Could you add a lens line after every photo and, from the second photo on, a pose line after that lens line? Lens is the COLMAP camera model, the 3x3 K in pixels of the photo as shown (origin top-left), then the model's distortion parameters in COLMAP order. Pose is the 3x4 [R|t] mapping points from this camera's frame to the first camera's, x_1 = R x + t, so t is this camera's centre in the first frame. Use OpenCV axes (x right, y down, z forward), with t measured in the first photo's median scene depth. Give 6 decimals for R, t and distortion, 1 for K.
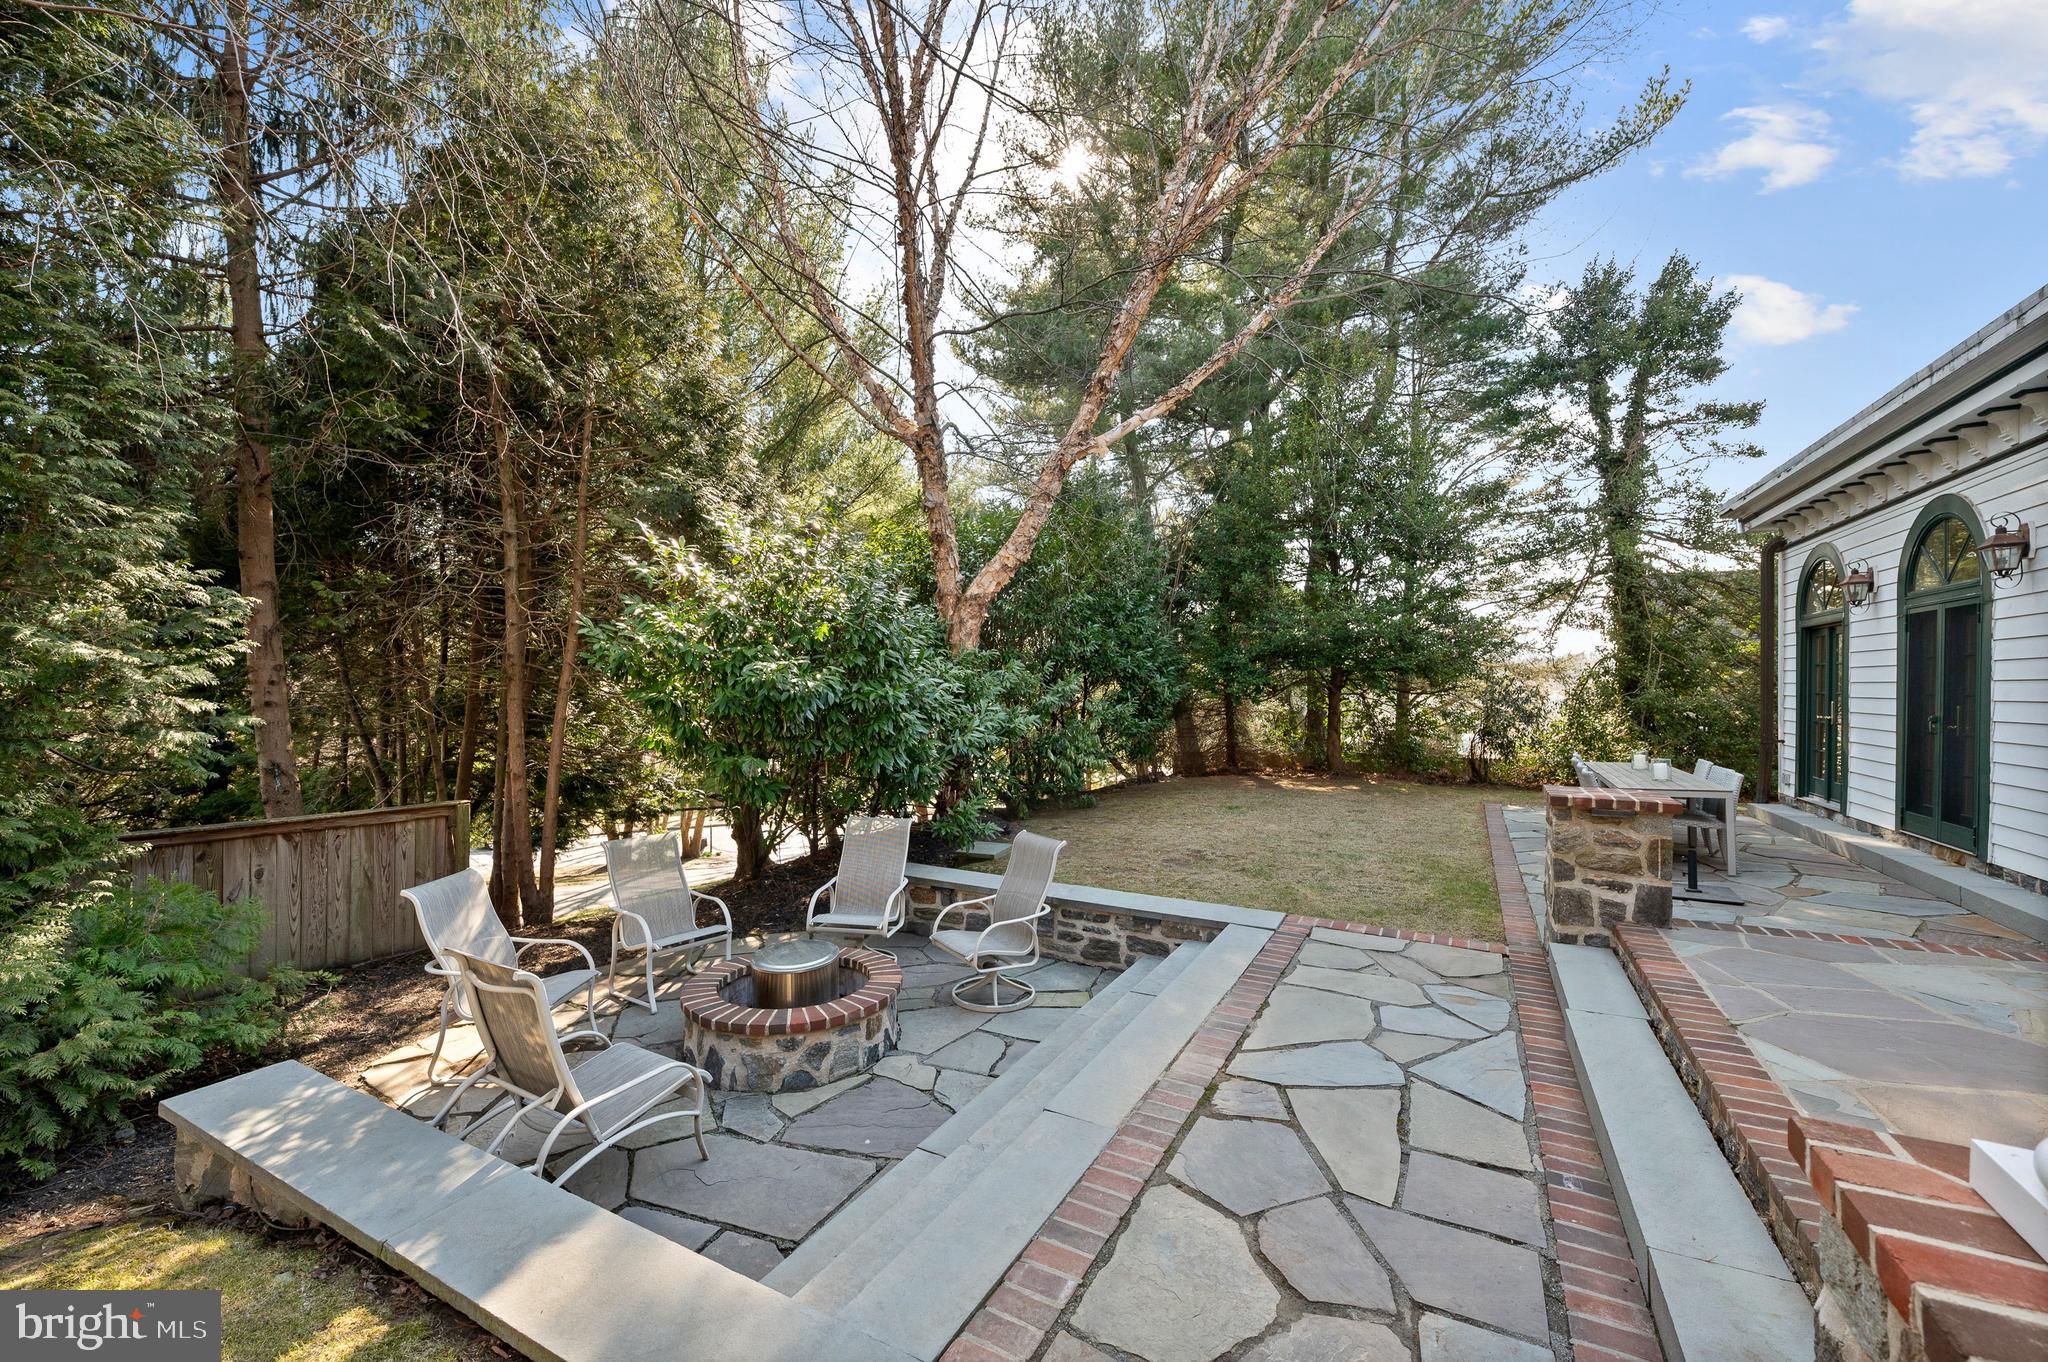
lens RADIAL K [[825.6, 0, 1033.3], [0, 825.6, 683.9], [0, 0, 1]] dist [0.000002, 0.000042]
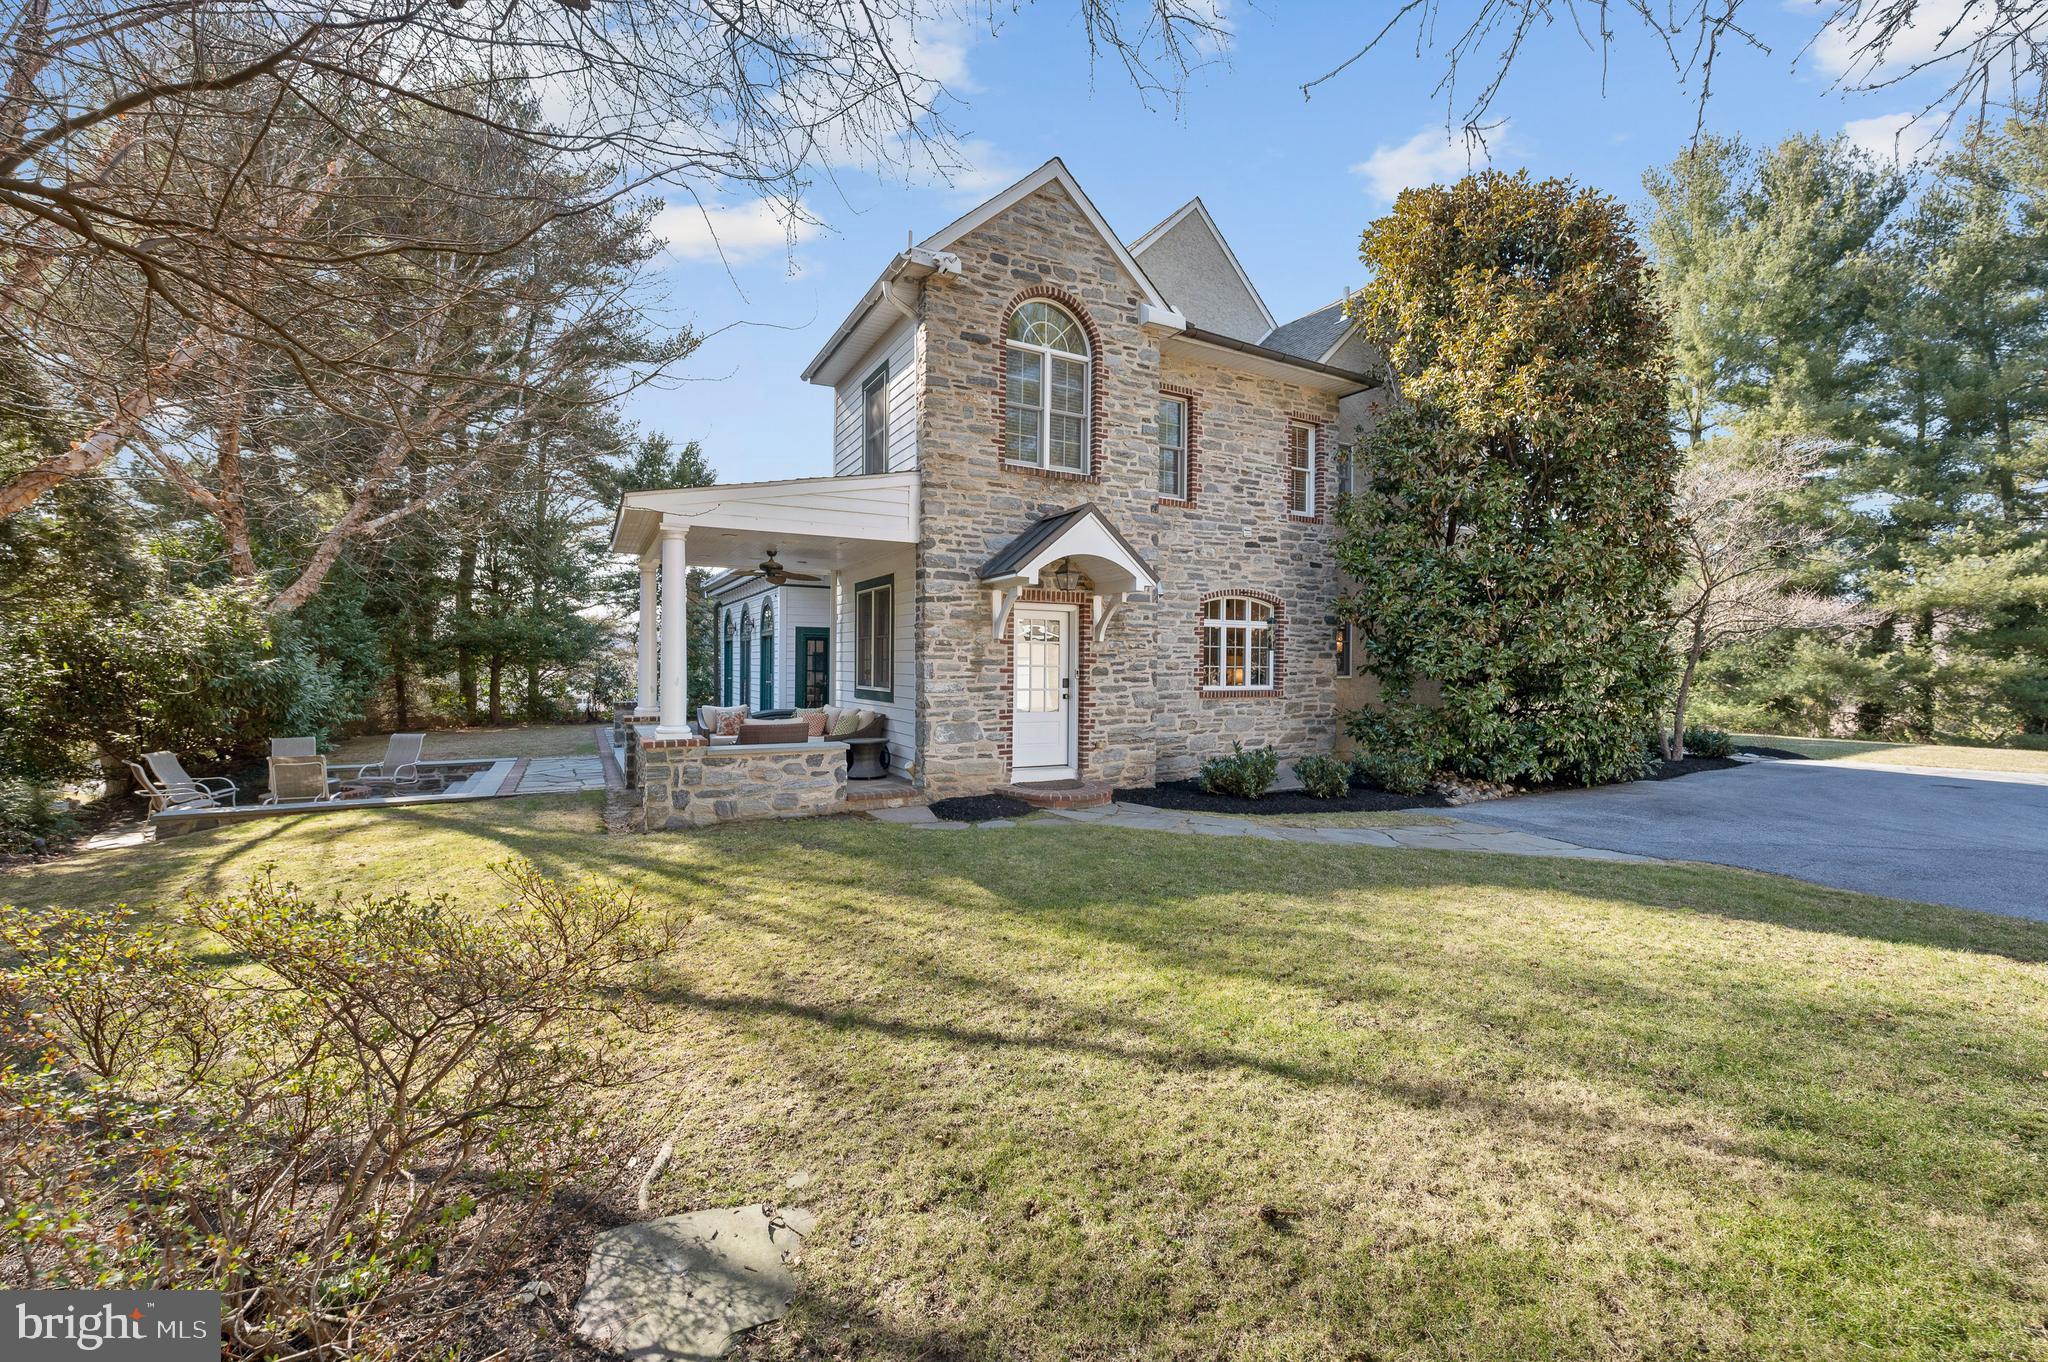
lens RADIAL K [[825.6, 0, 1036.3], [0, 825.6, 671.3], [0, 0, 1]] dist [0.000002, 0.000042]
pose [[0.547301, -0.013853, 0.836821, -0.343125], [0.000268, 0.999866, 0.016377, -0.010665], [-0.836936, -0.008739, 0.547231, -0.625414]]
